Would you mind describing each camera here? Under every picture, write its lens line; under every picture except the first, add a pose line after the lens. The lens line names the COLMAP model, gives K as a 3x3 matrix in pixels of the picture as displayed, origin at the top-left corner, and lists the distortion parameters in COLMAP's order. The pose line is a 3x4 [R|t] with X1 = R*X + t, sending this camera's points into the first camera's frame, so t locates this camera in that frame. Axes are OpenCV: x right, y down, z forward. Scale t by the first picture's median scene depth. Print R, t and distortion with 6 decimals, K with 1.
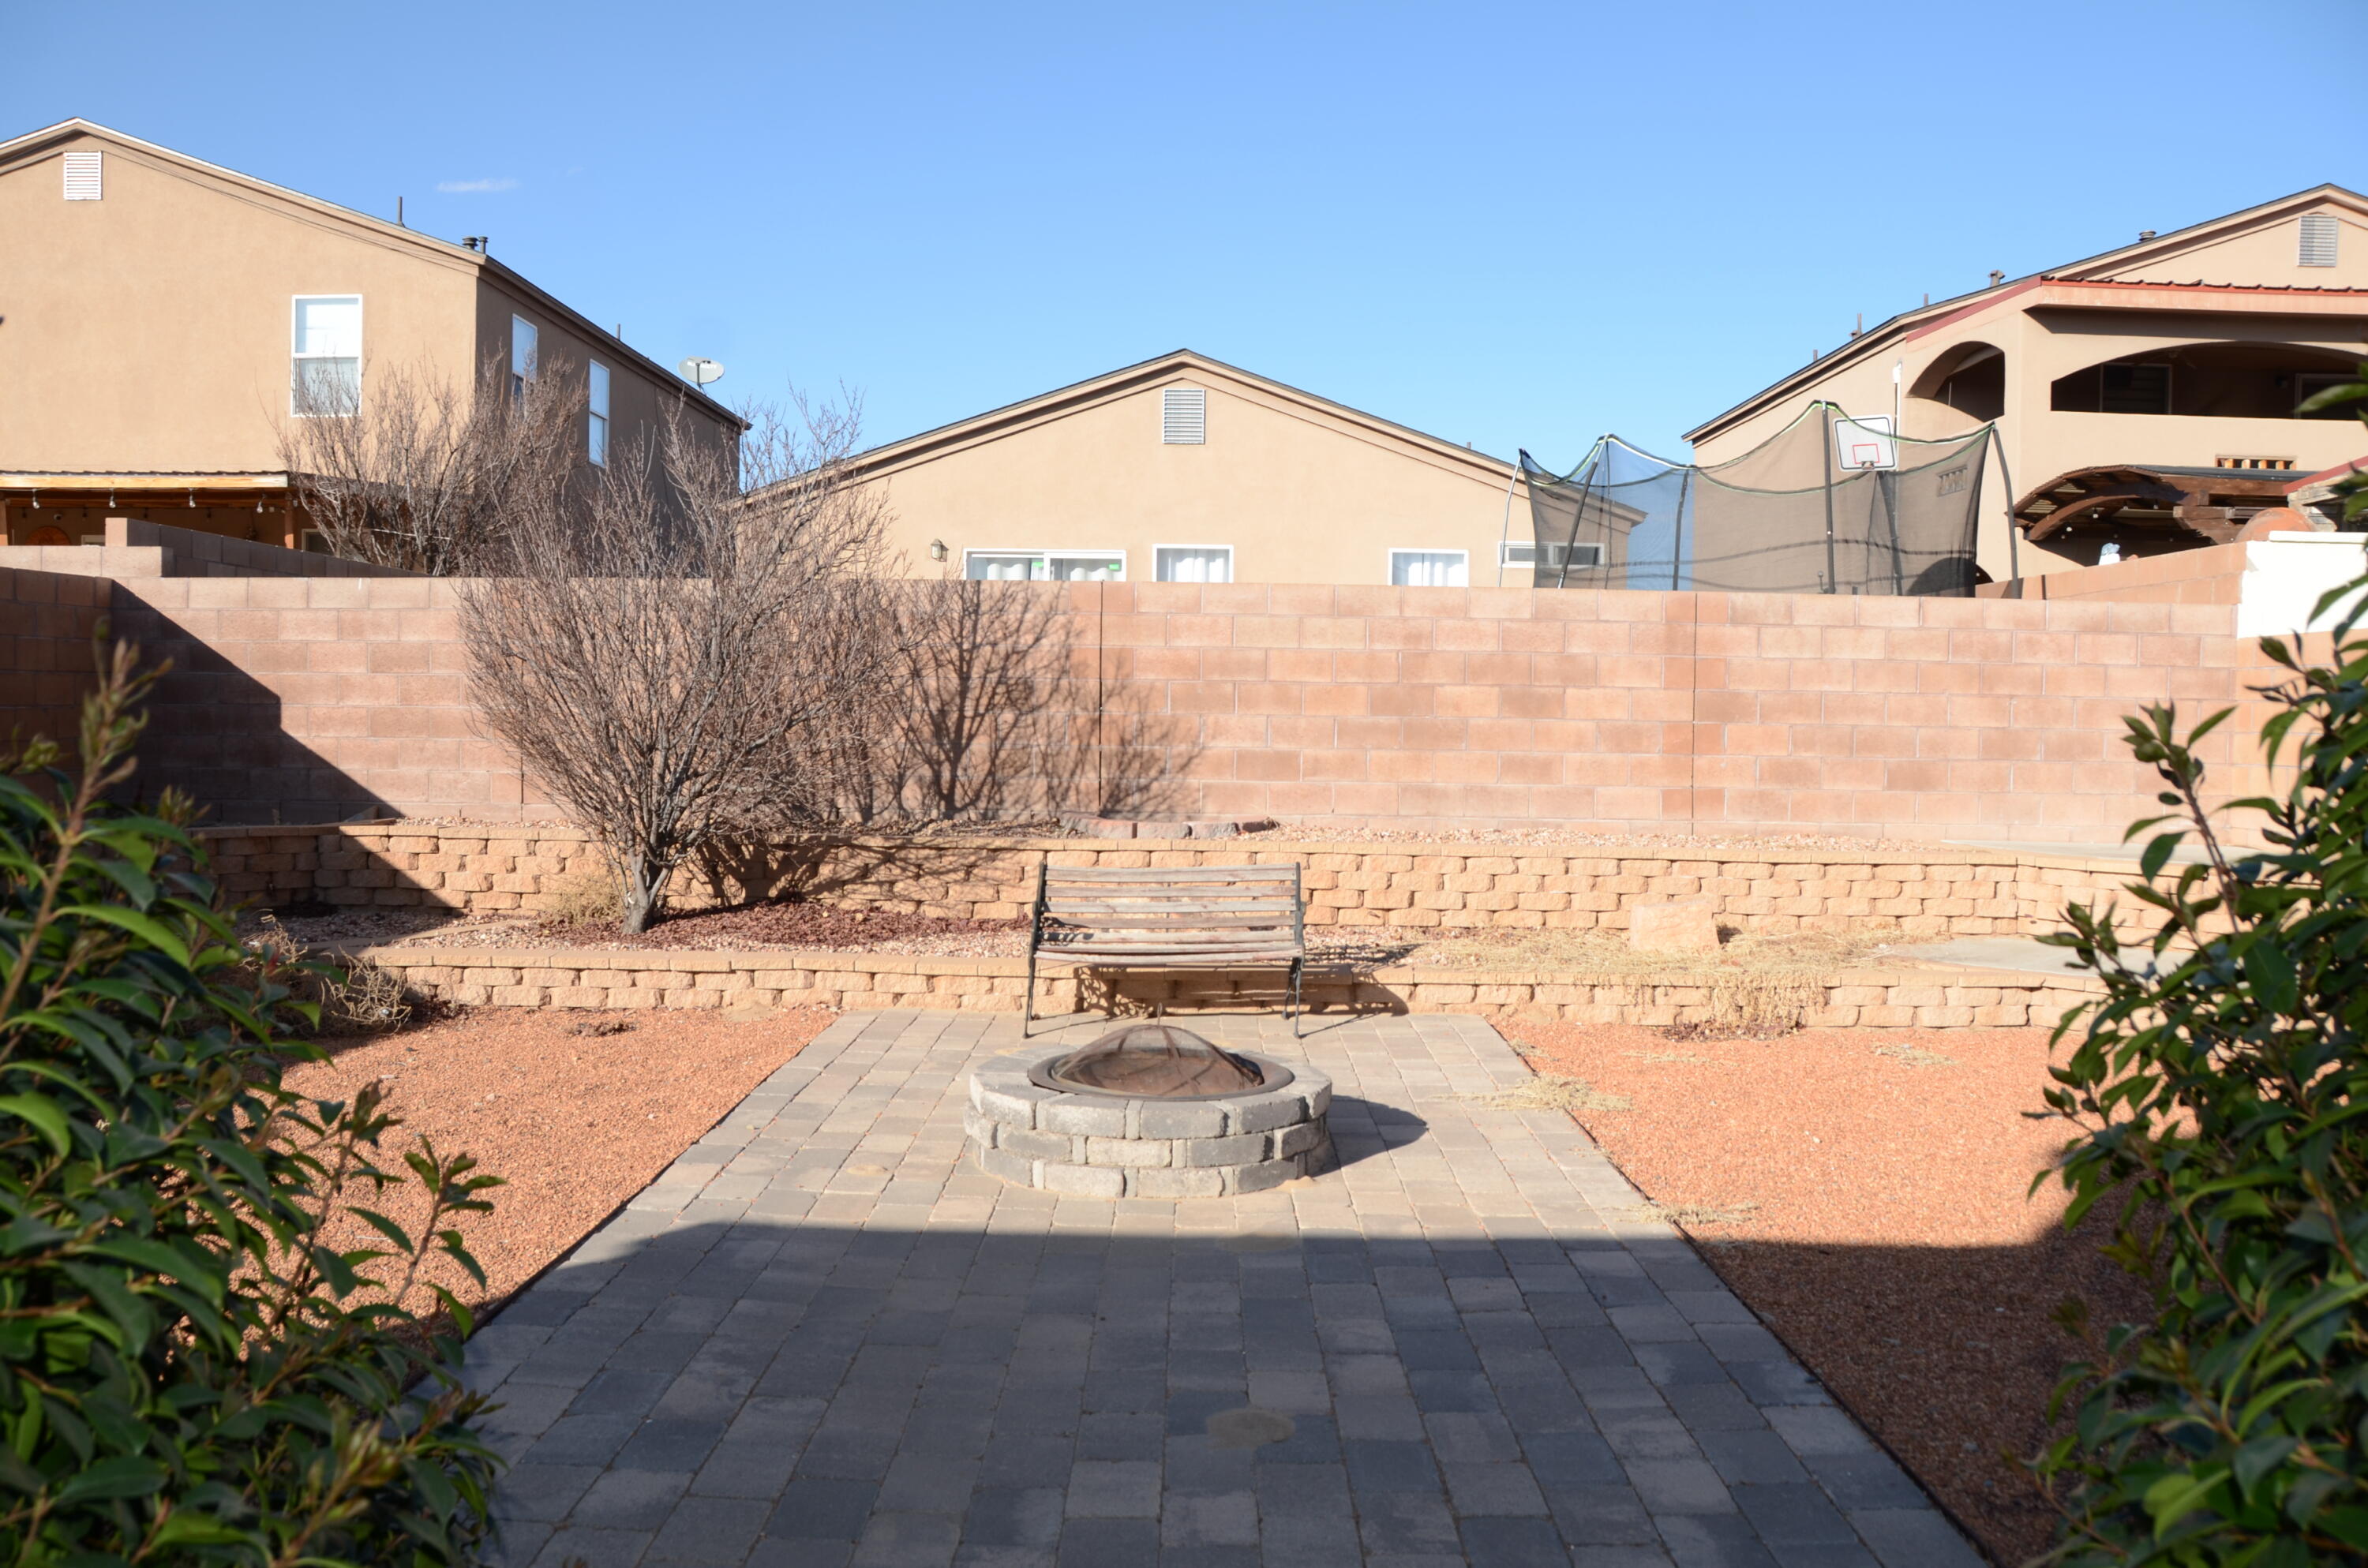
lens RADIAL K [[1892.6, 0, 1171.1], [0, 1892.6, 784.4], [0, 0, 1]] dist [-0.092420, 0.016319]
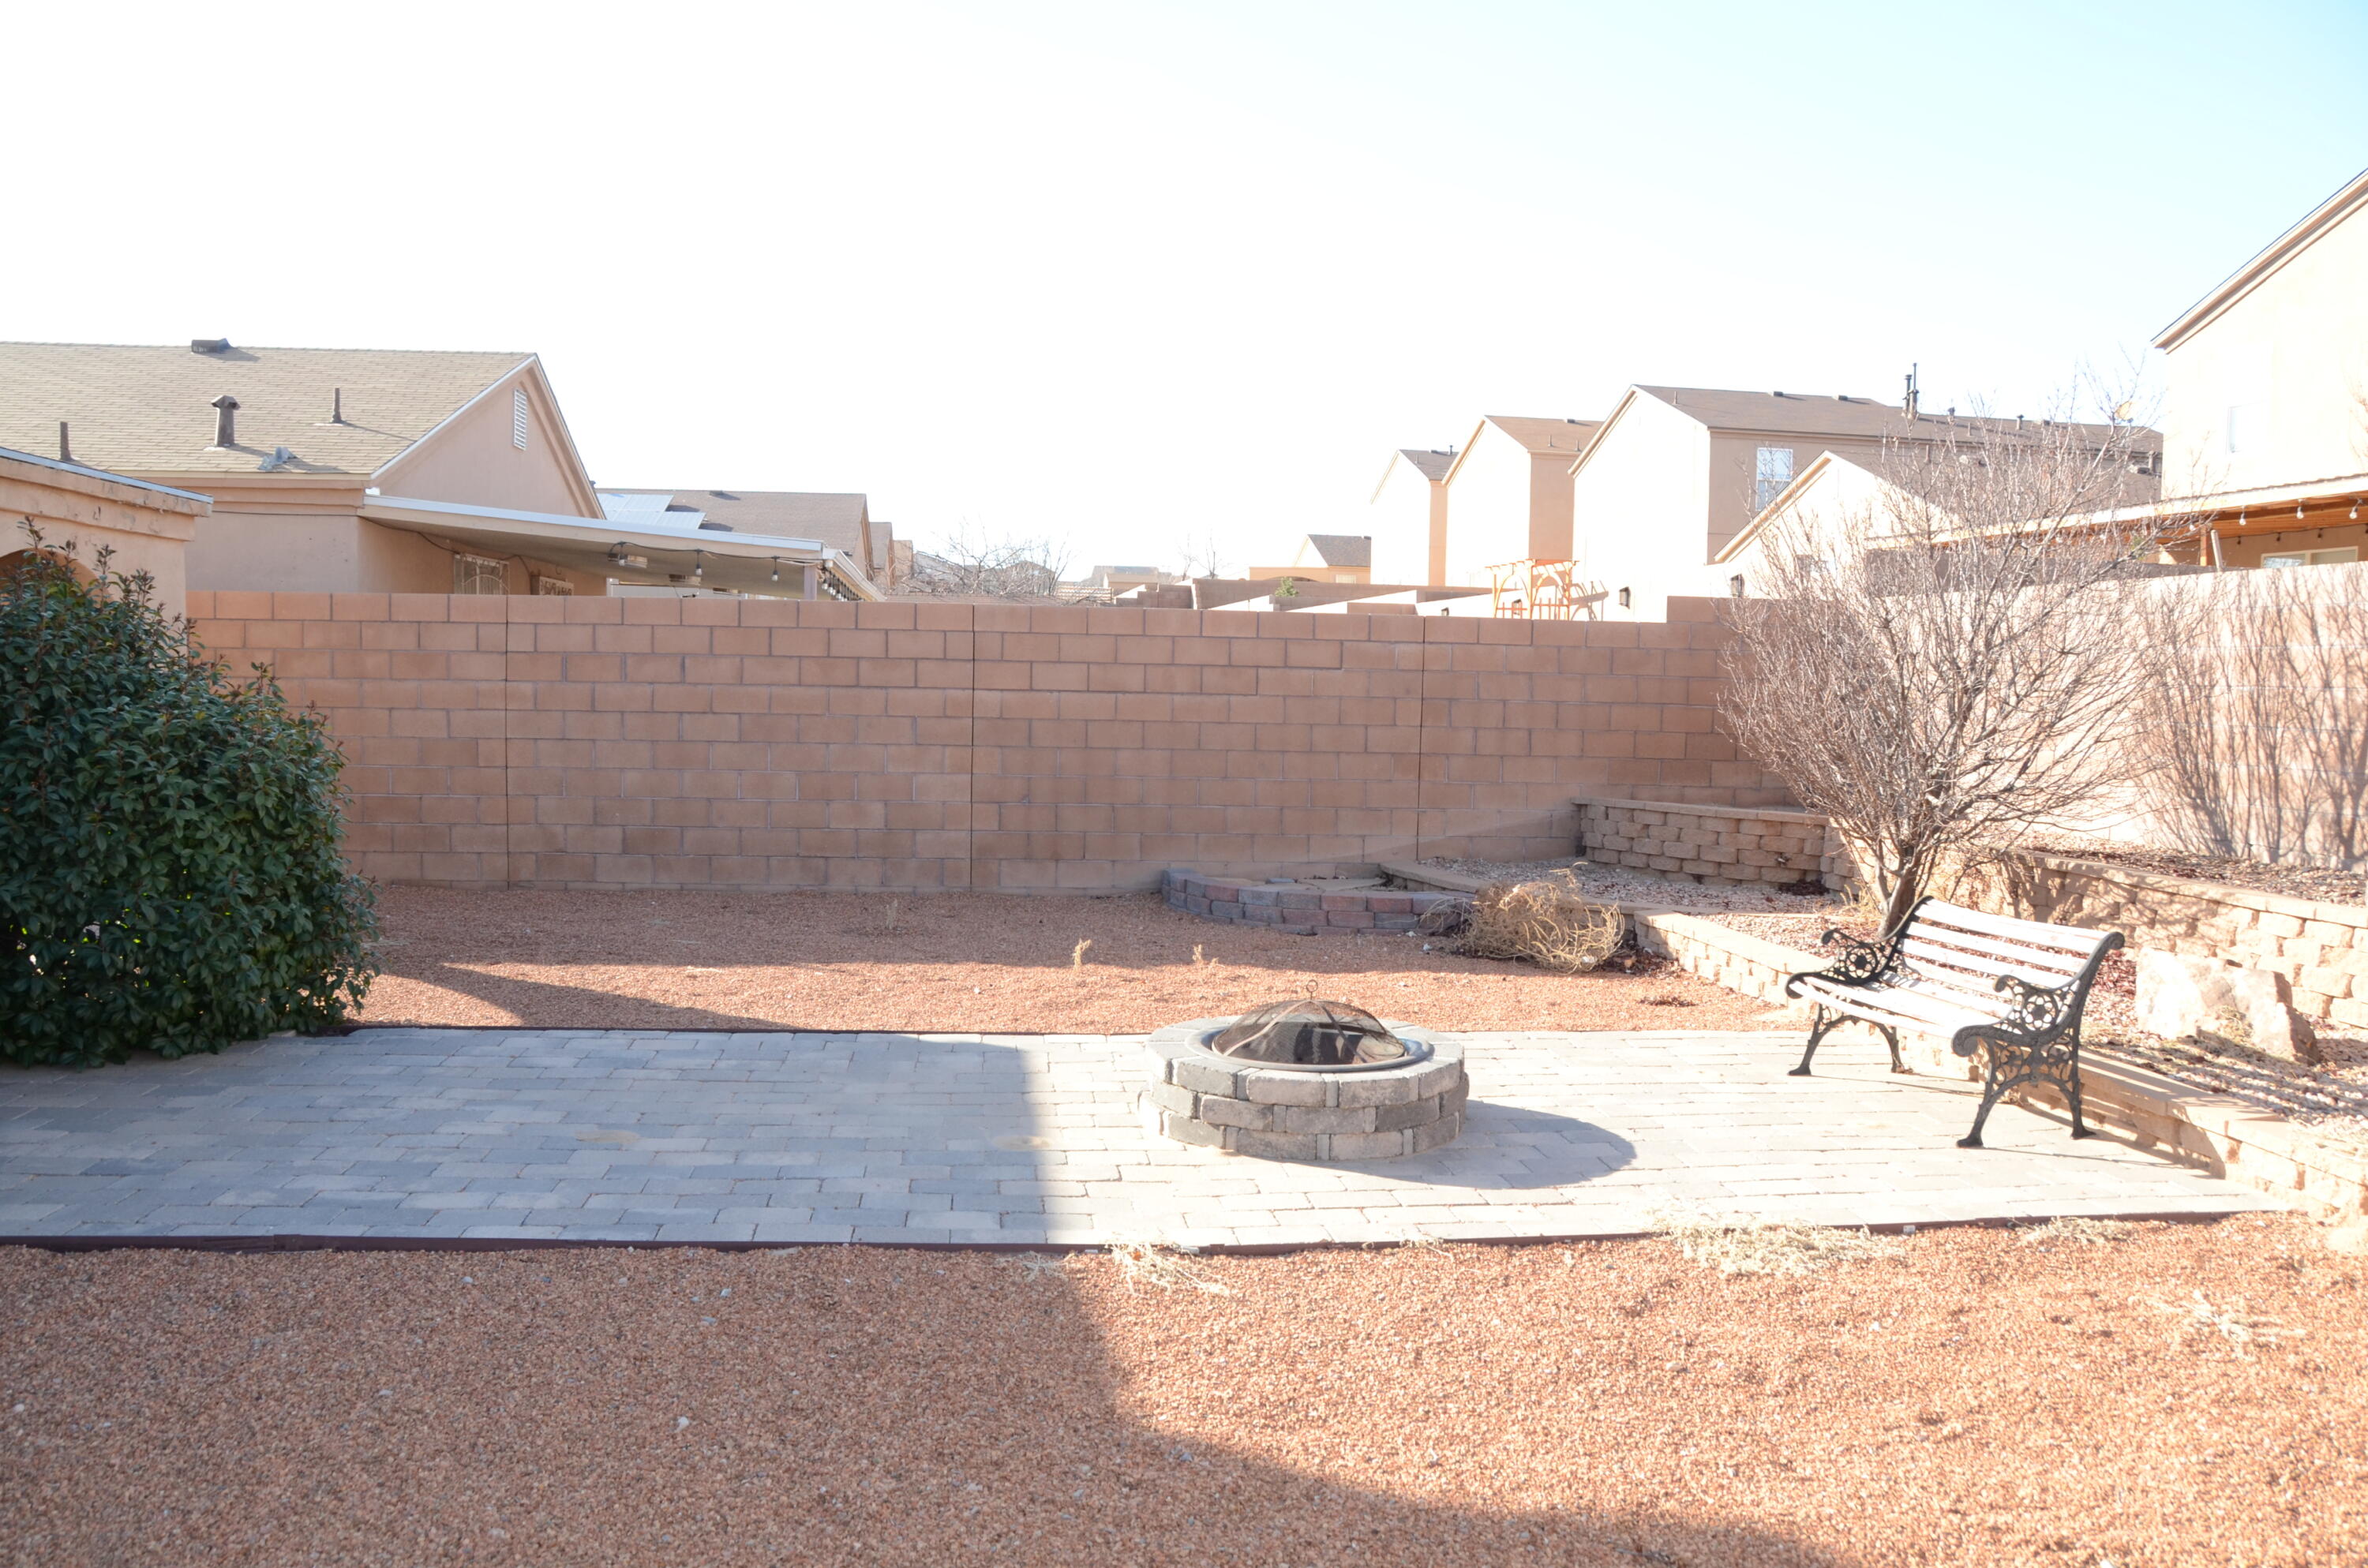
lens RADIAL K [[1892.6, 0, 1167.2], [0, 1892.6, 785.7], [0, 0, 1]] dist [-0.092420, 0.016319]
pose [[0.133573, 0.050440, -0.989755, 0.614763], [-0.059653, 0.997302, 0.042774, -0.021309], [0.989242, 0.053328, 0.136221, 0.452492]]
